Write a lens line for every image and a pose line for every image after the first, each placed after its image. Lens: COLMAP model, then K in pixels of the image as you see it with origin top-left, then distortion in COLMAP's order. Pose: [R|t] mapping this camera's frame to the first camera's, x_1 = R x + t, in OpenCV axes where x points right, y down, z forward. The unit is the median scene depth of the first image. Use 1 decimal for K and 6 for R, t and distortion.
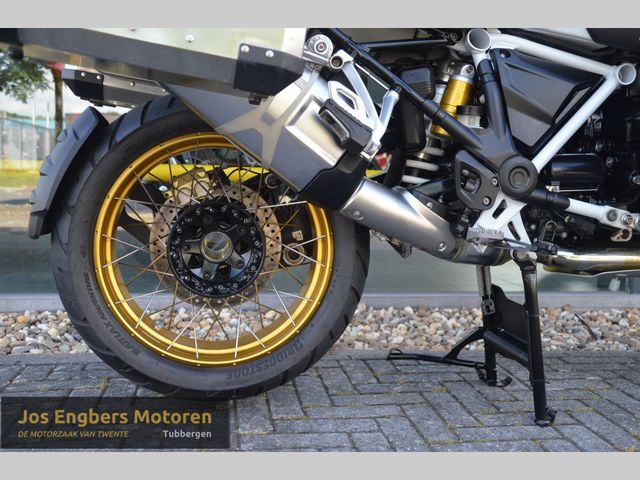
lens RADIAL K [[728.8, 0, 342.5], [0, 728.8, 246.5], [0, 0, 1]] dist [-0.052557, 0.390248]
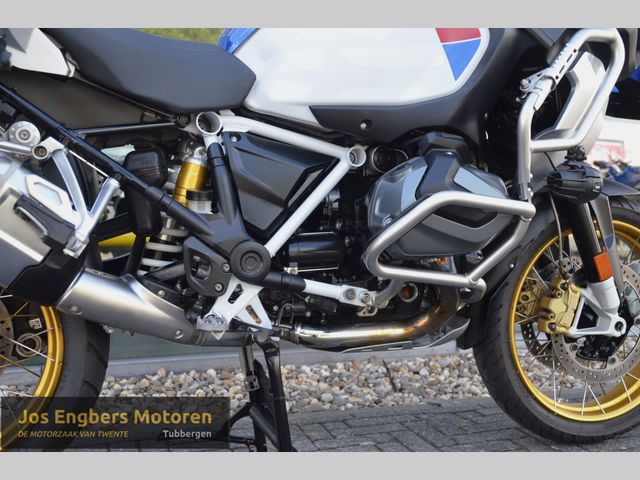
lens RADIAL K [[728.8, 0, 342.5], [0, 728.8, 246.5], [0, 0, 1]] dist [-0.052557, 0.390248]
pose [[0.984715, -0.031148, 0.171367, 0.190096], [0.037936, 0.998614, -0.036476, -0.073199], [-0.169993, 0.042419, 0.984532, 0.003751]]
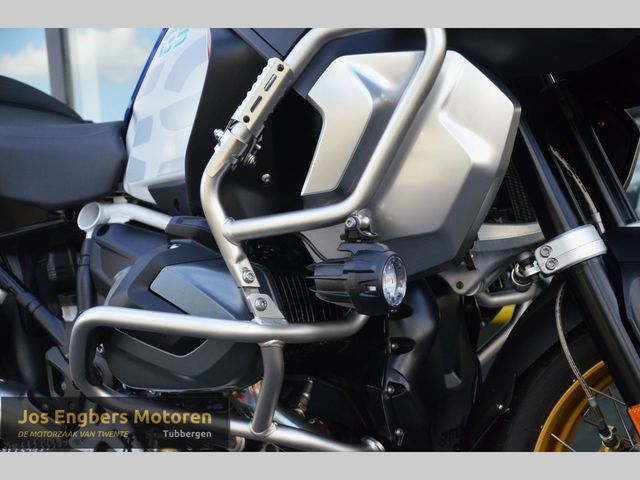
lens RADIAL K [[969.4, 0, 331.3], [0, 969.4, 241.5], [0, 0, 1]] dist [0.181461, 0.082540]
pose [[0.718452, -0.064699, -0.692561, 1.195411], [0.000920, 0.995752, -0.092069, -0.143961], [0.695576, 0.065510, 0.715460, 0.360021]]
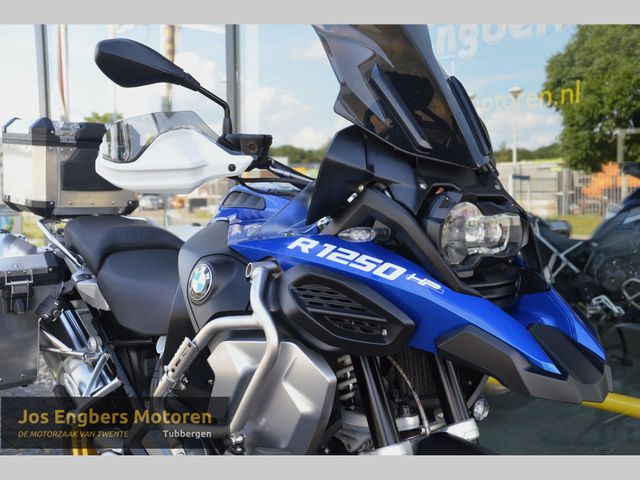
lens RADIAL K [[756.7, 0, 327.3], [0, 756.7, 238.9], [0, 0, 1]] dist [0.047211, 0.053357]
pose [[0.512611, 0.021149, -0.858360, 1.562952], [-0.065843, 0.997721, -0.014738, -0.476710], [0.856093, 0.064072, 0.512835, 0.510752]]
